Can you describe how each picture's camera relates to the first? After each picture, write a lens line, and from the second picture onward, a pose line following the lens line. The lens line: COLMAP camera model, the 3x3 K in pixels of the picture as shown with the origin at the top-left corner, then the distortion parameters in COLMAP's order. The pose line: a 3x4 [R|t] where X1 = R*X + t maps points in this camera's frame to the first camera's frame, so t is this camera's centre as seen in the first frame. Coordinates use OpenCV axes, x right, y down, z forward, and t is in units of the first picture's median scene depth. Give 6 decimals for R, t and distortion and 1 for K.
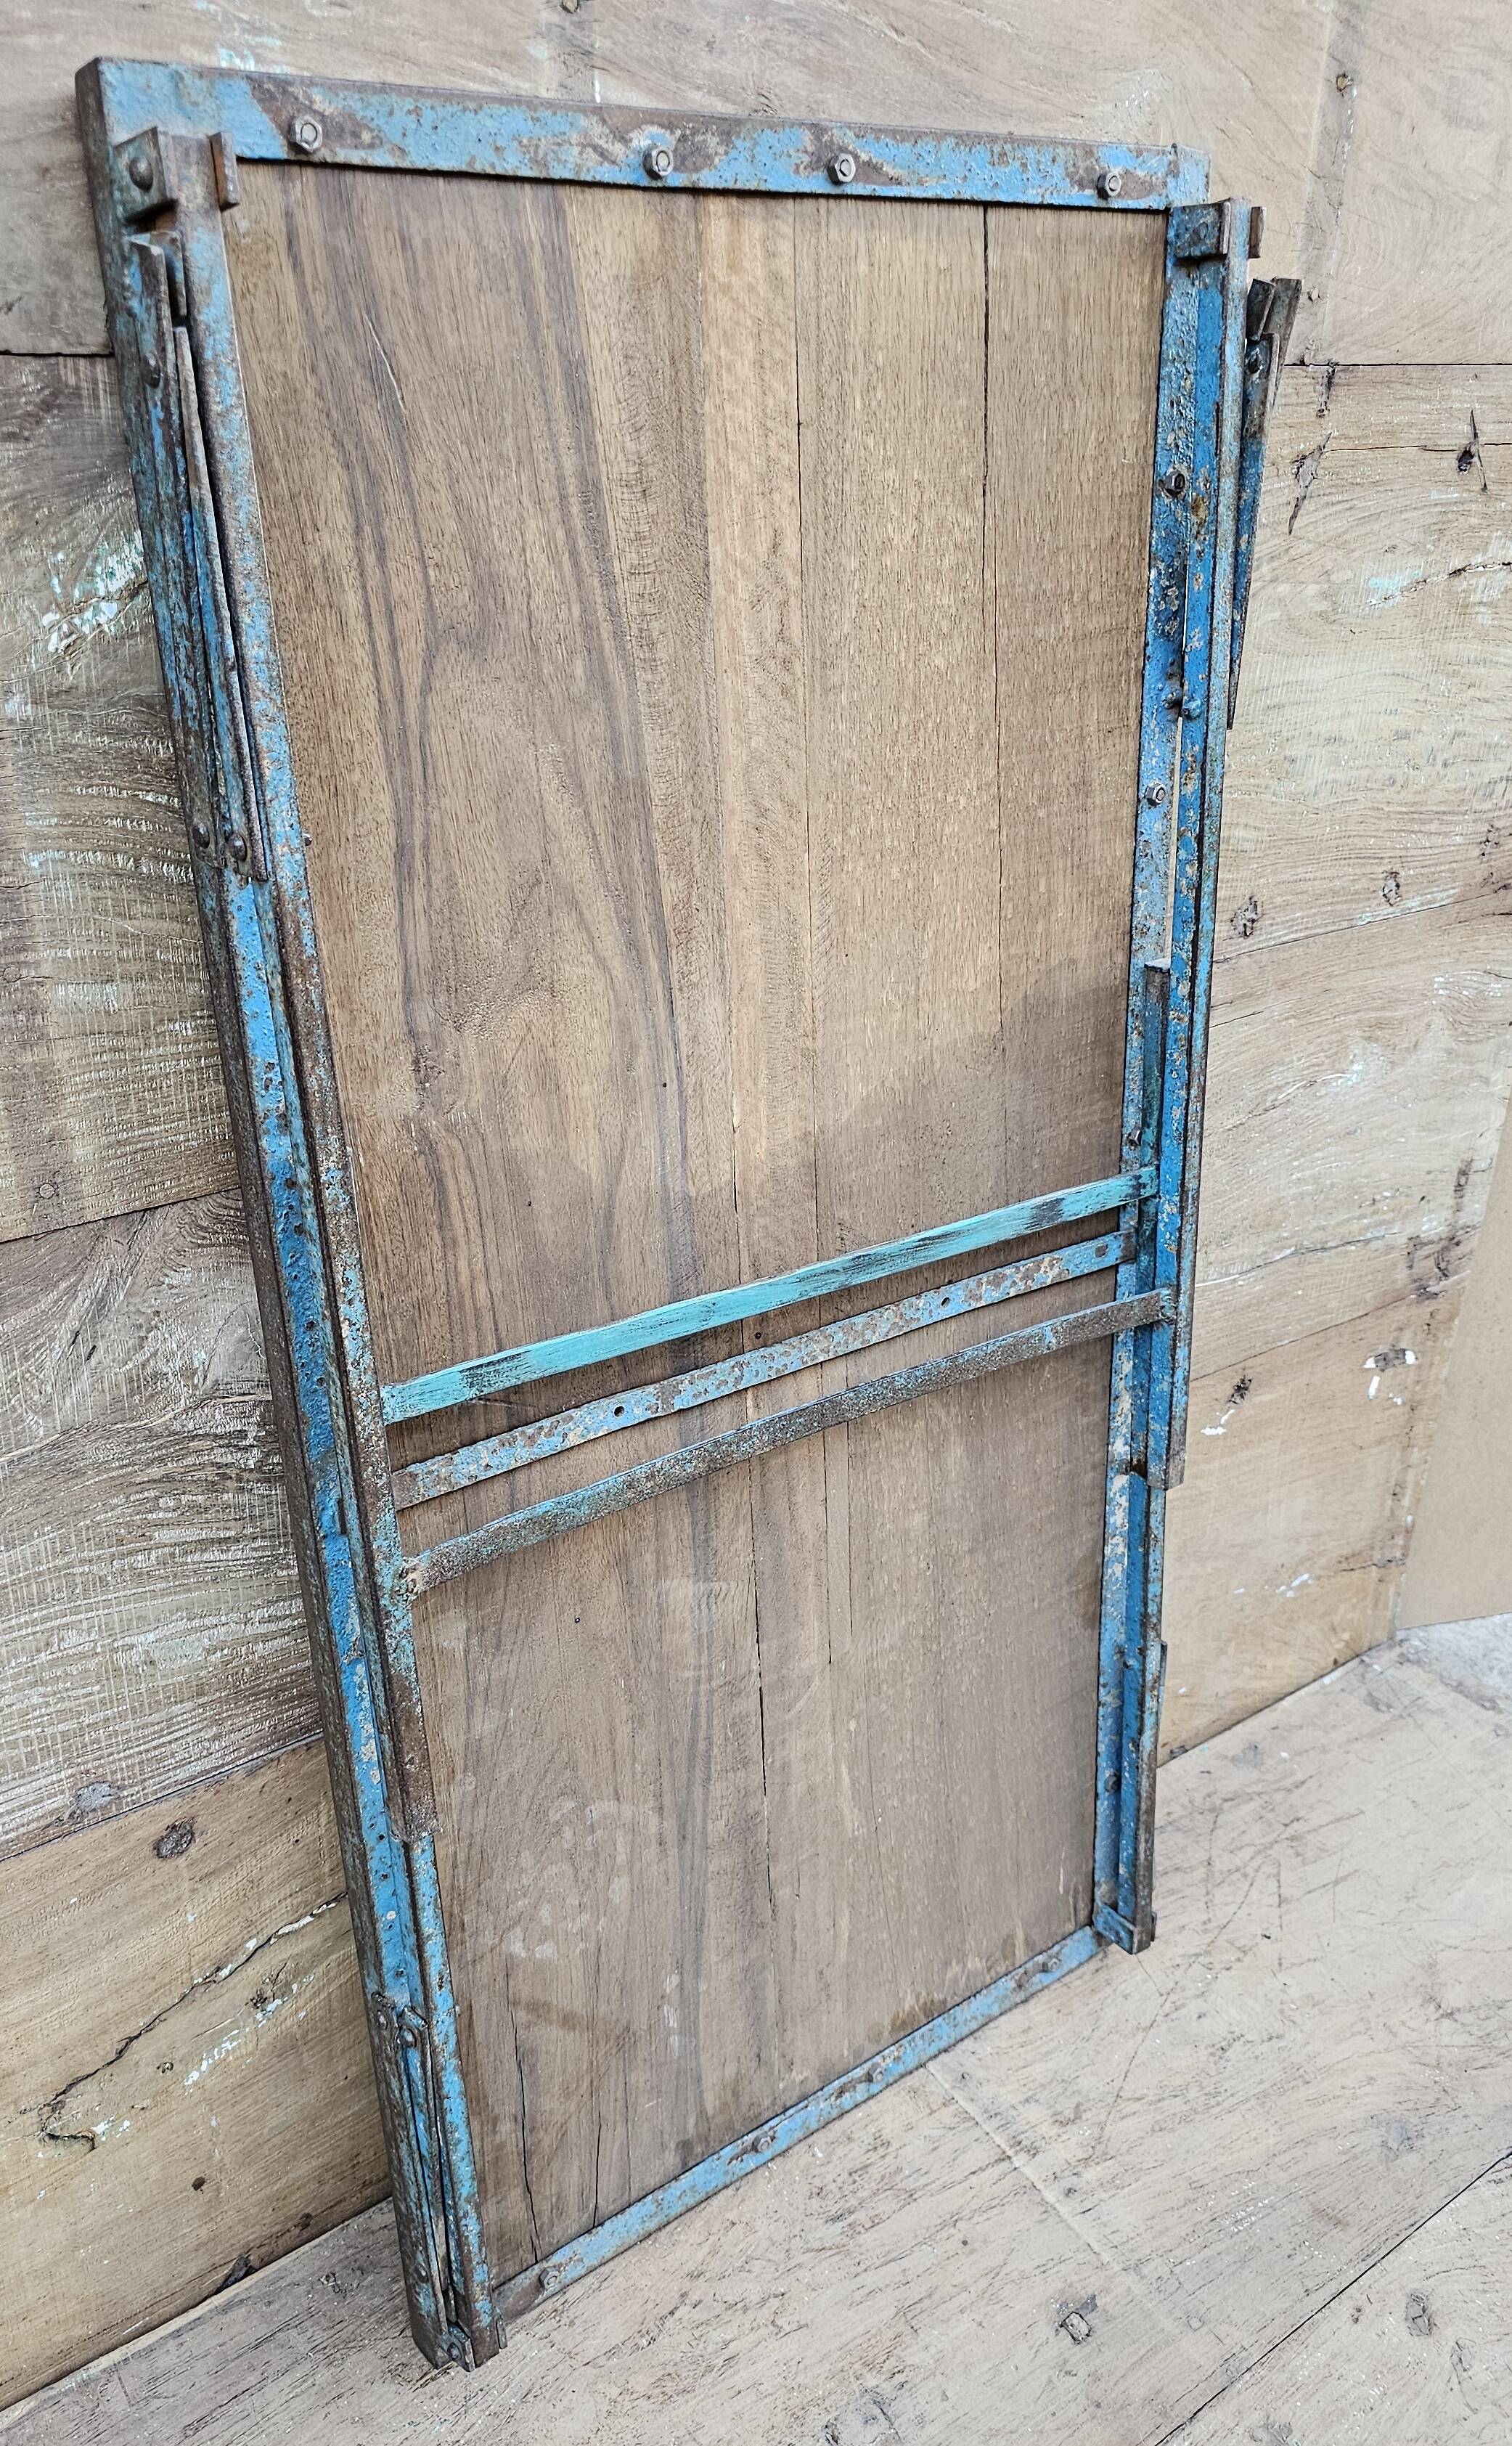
lens RADIAL K [[1961.2, 0, 710.8], [0, 1961.2, 1348.3], [0, 0, 1]] dist [0.054943, -0.071058]
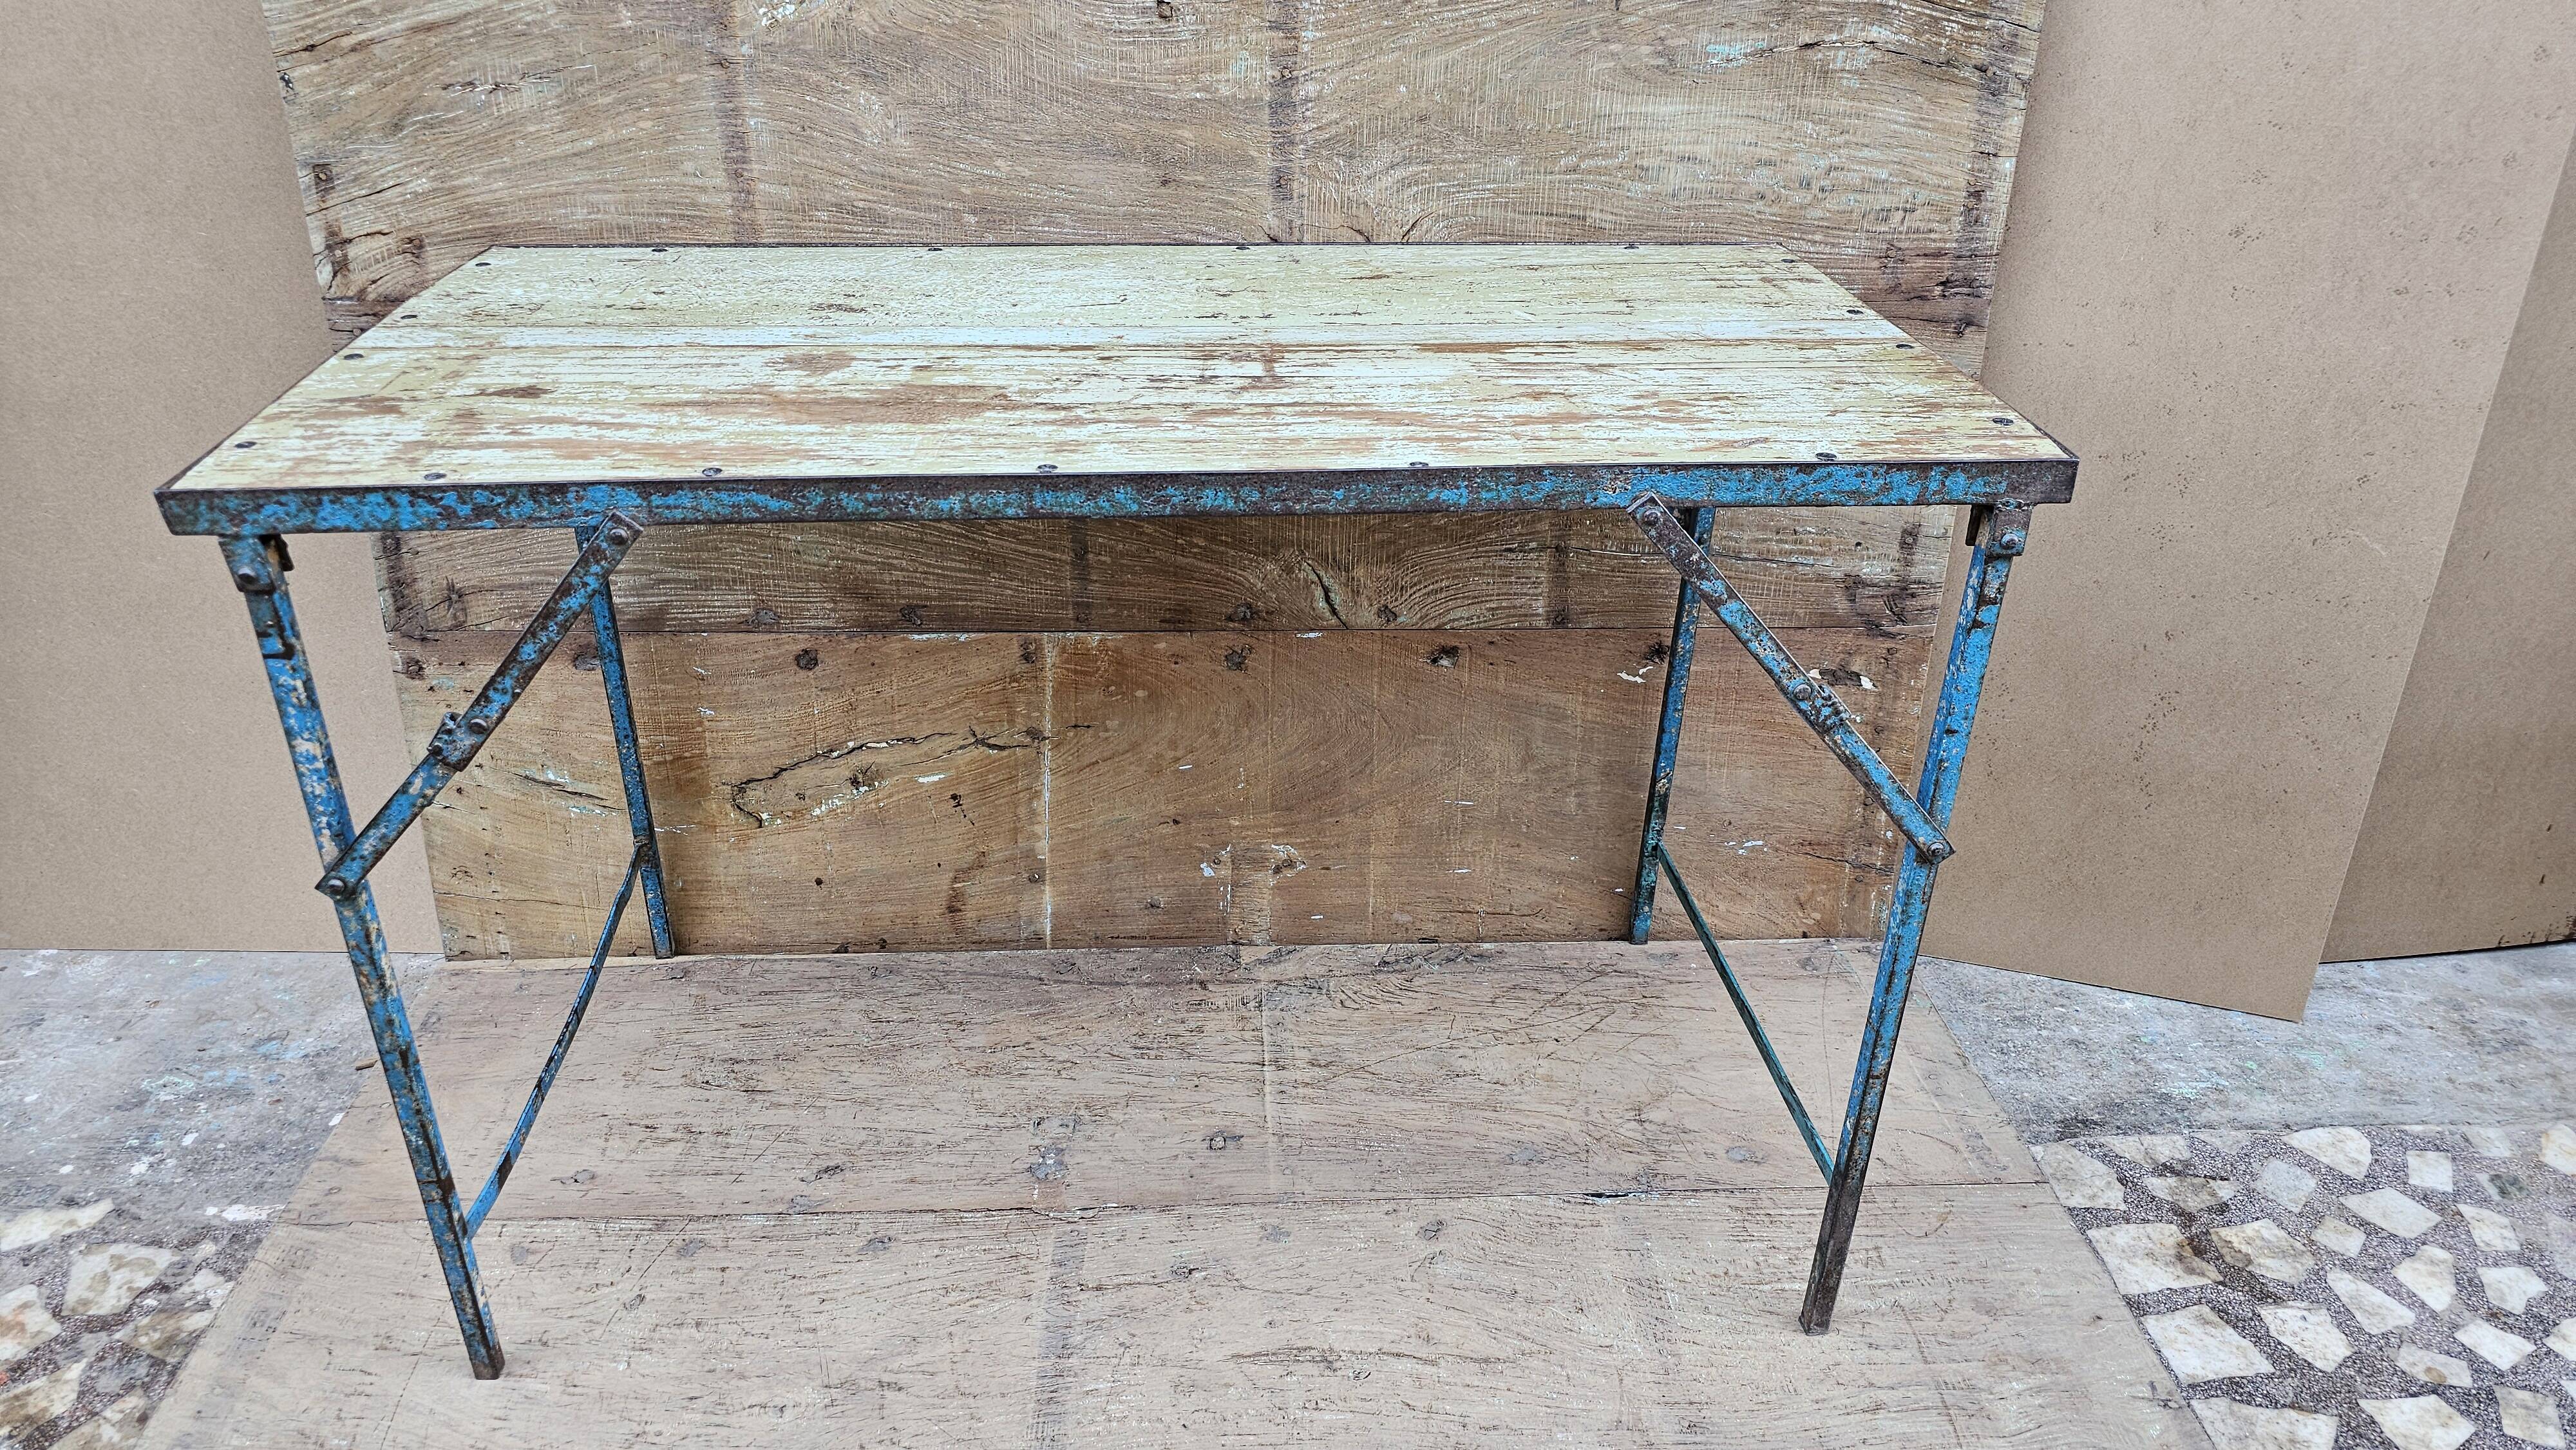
lens RADIAL K [[1733.3, 0, 1262.0], [0, 1733.3, 695.7], [0, 0, 1]] dist [0.058869, -0.062516]
pose [[0.823017, 0.197281, -0.532656, 1.034413], [-0.250083, 0.967821, -0.027956, 0.228155], [0.510001, 0.156217, 0.845870, -0.204278]]
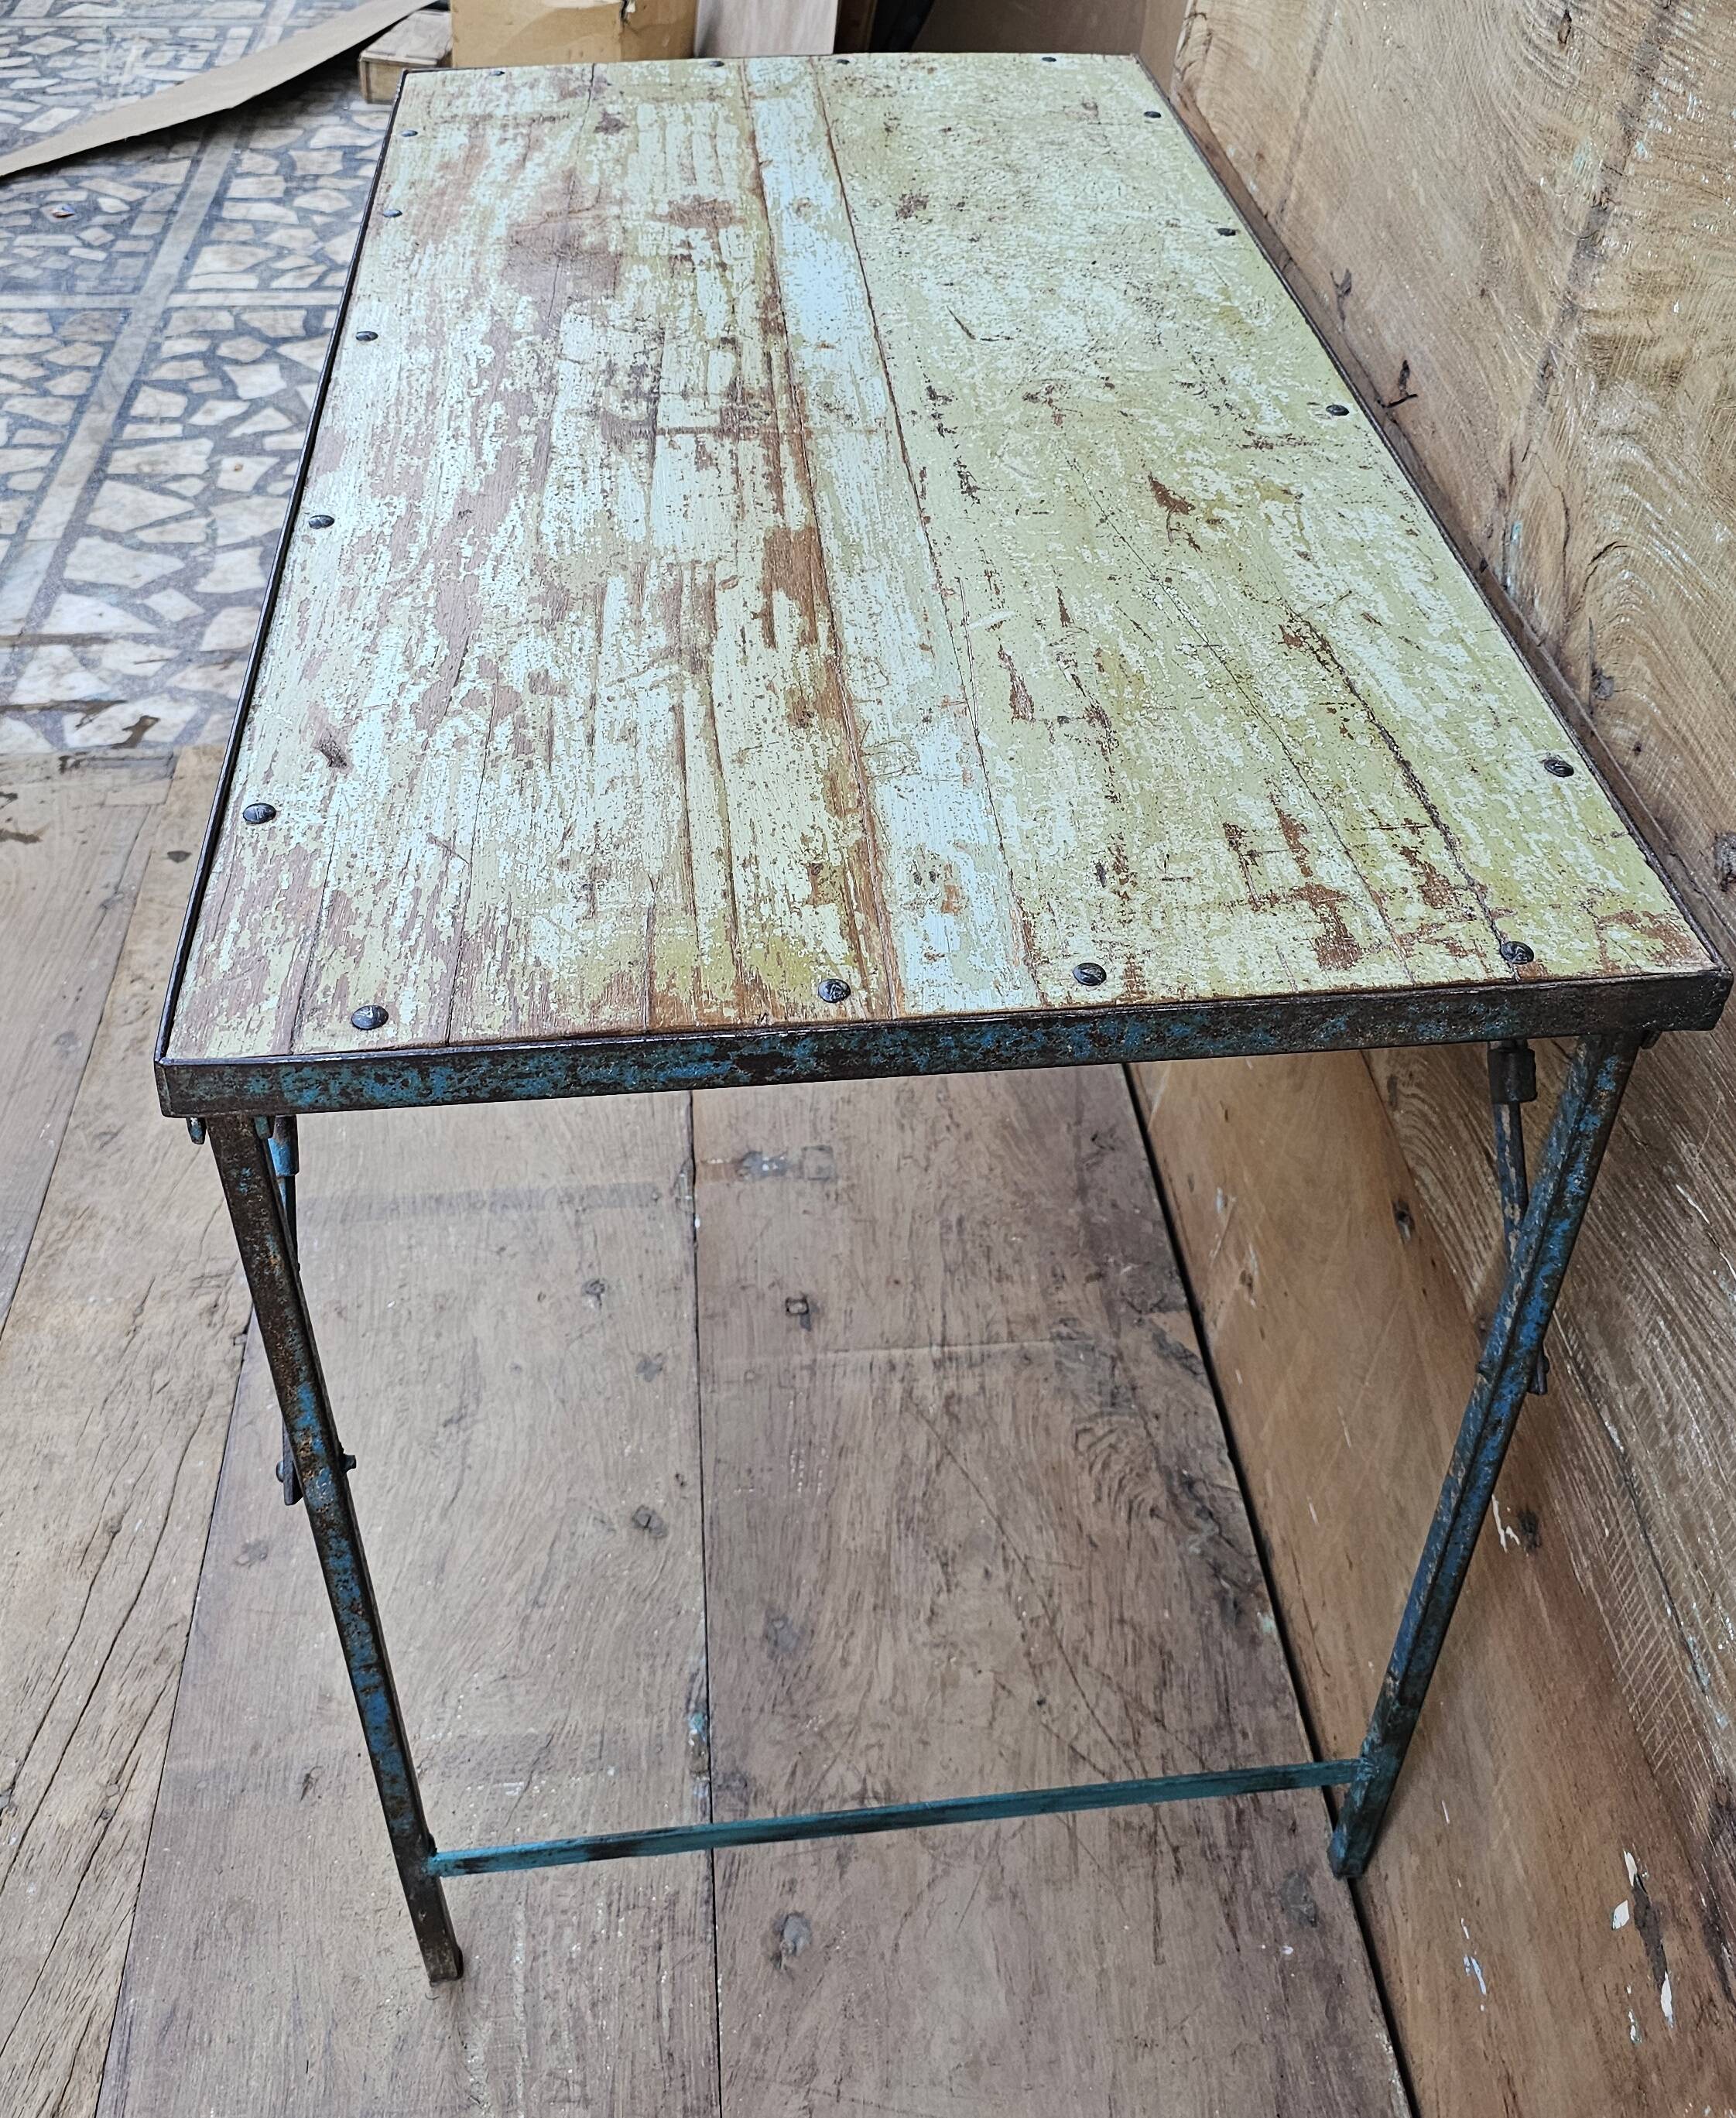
lens RADIAL K [[2102.7, 0, 884.2], [0, 2102.7, 906.2], [0, 0, 1]] dist [0.103697, -0.155278]
pose [[-0.512414, 0.460564, -0.724784, 1.231800], [-0.505406, 0.520608, 0.688137, -0.728458], [0.694260, 0.718921, -0.033995, 1.083044]]
